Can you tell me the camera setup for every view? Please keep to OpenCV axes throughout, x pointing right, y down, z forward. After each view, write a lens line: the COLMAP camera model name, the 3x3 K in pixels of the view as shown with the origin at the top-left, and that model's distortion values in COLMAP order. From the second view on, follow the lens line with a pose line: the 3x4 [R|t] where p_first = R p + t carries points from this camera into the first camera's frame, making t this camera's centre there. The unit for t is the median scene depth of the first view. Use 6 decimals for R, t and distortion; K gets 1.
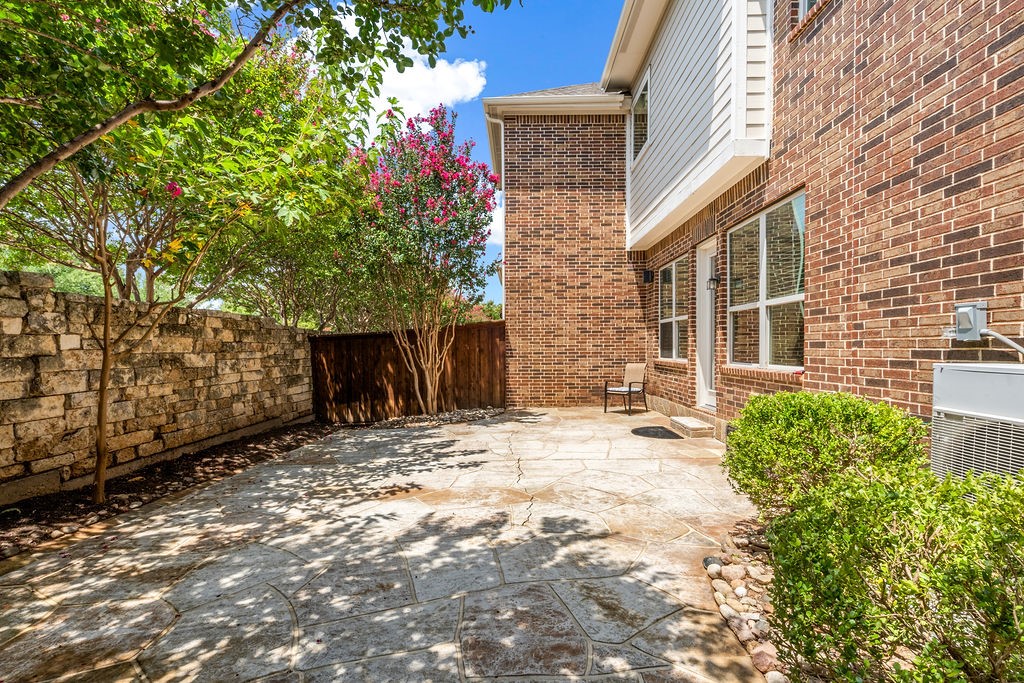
lens RADIAL K [[465.5, 0, 510.6], [0, 465.5, 348.0], [0, 0, 1]] dist [-0.002184, 0.000387]
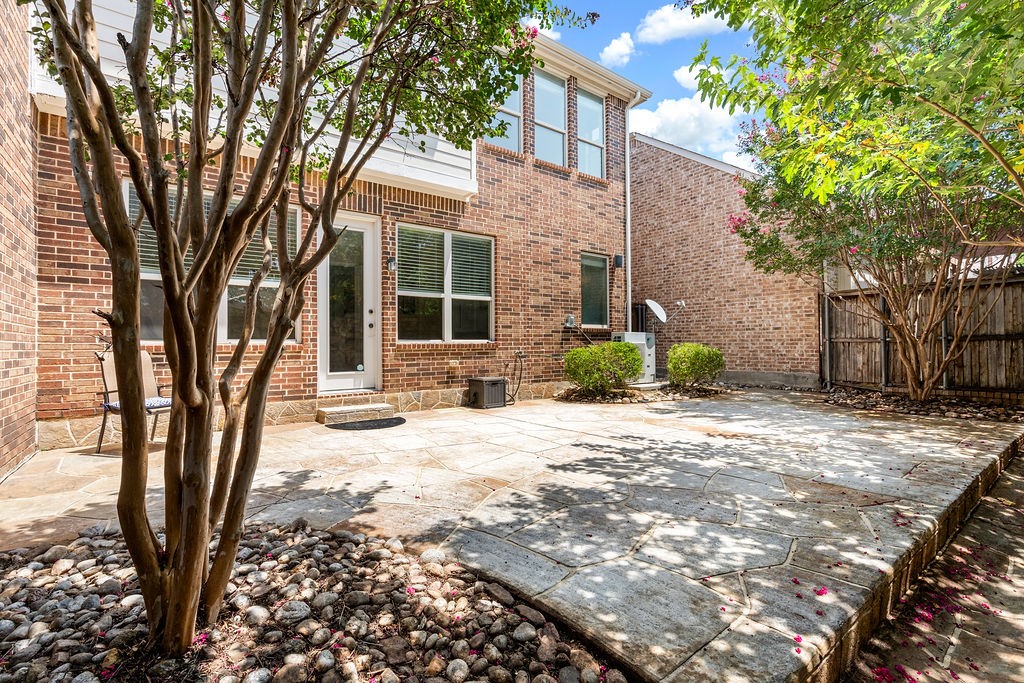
lens RADIAL K [[465.5, 0, 508.7], [0, 465.5, 340.3], [0, 0, 1]] dist [-0.002184, 0.000387]
pose [[-0.612721, 0.026777, 0.789845, -0.933195], [0.017865, 0.999640, -0.020031, 0.095907], [-0.790097, 0.001837, -0.612979, 2.409119]]
